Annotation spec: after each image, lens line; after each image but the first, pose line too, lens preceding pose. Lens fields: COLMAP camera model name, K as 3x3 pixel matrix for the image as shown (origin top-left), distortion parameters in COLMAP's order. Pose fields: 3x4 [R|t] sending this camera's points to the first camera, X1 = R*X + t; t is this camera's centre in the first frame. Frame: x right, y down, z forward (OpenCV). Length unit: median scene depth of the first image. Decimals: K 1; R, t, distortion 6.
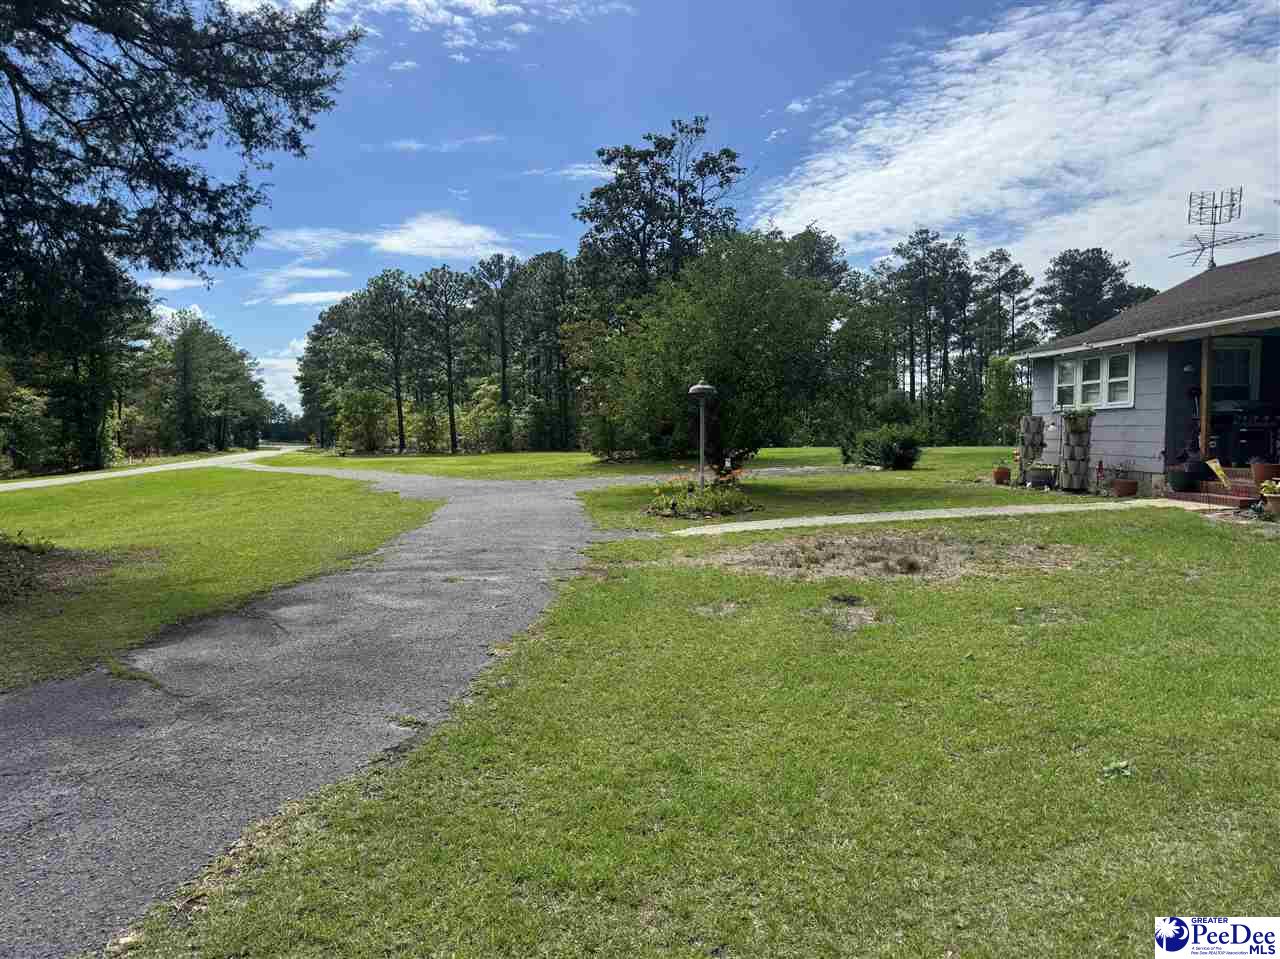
lens RADIAL K [[906.2, 0, 629.8], [0, 906.2, 467.0], [0, 0, 1]] dist [0.041872, -0.043597]
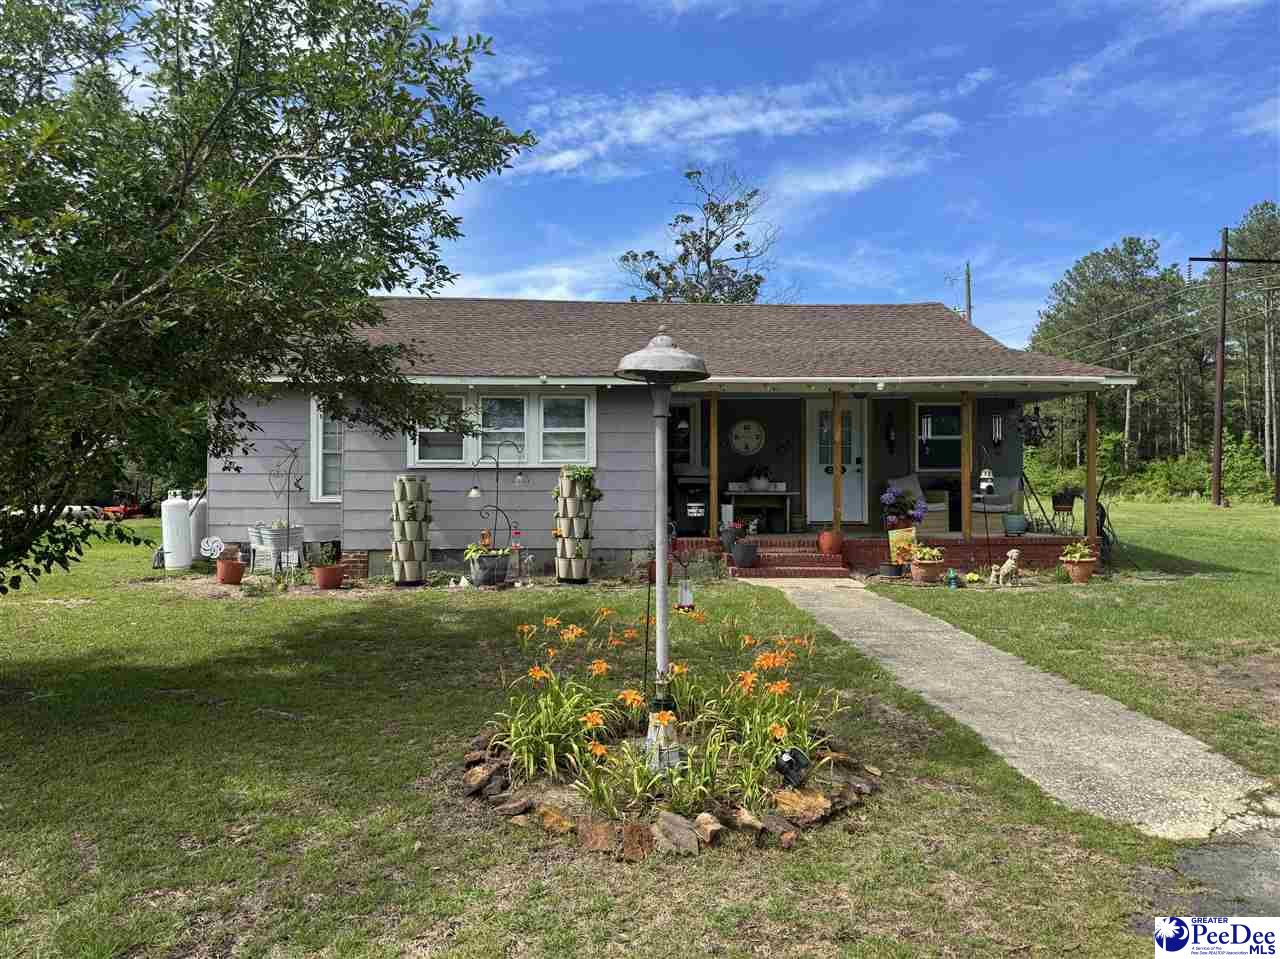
lens RADIAL K [[906.2, 0, 642.6], [0, 906.2, 481.2], [0, 0, 1]] dist [0.041872, -0.043597]
pose [[0.031026, 0.024605, 0.999216, -0.207777], [0.041254, 0.998814, -0.025876, -0.031108], [-0.998667, 0.042025, 0.029975, 0.914598]]
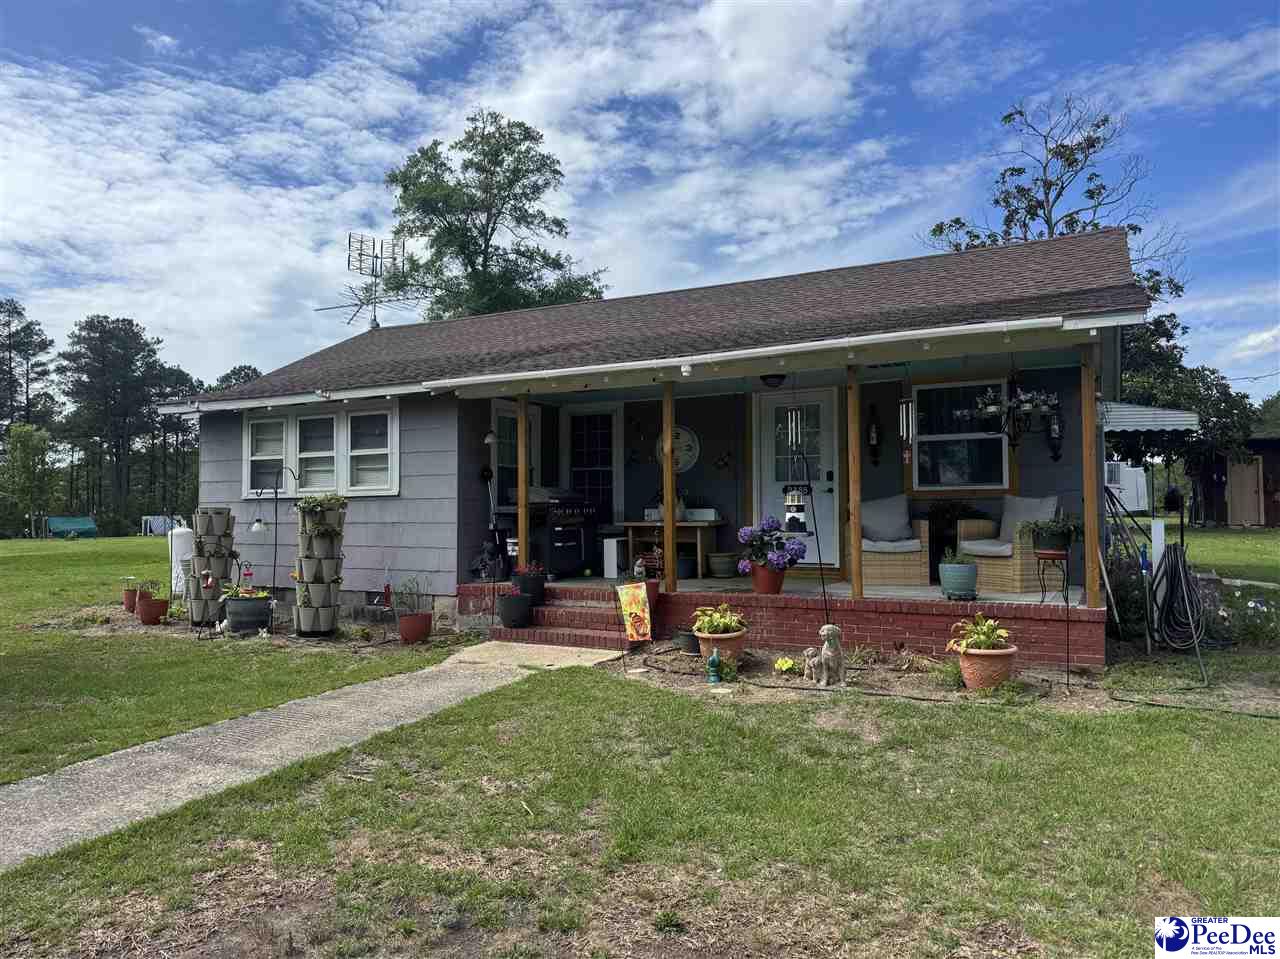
lens RADIAL K [[906.2, 0, 619.8], [0, 906.2, 468.6], [0, 0, 1]] dist [0.041872, -0.043597]
pose [[0.547530, 0.039269, 0.835864, 0.099617], [0.036987, 0.996786, -0.071057, -0.031656], [-0.835968, 0.069823, 0.544318, 0.506855]]
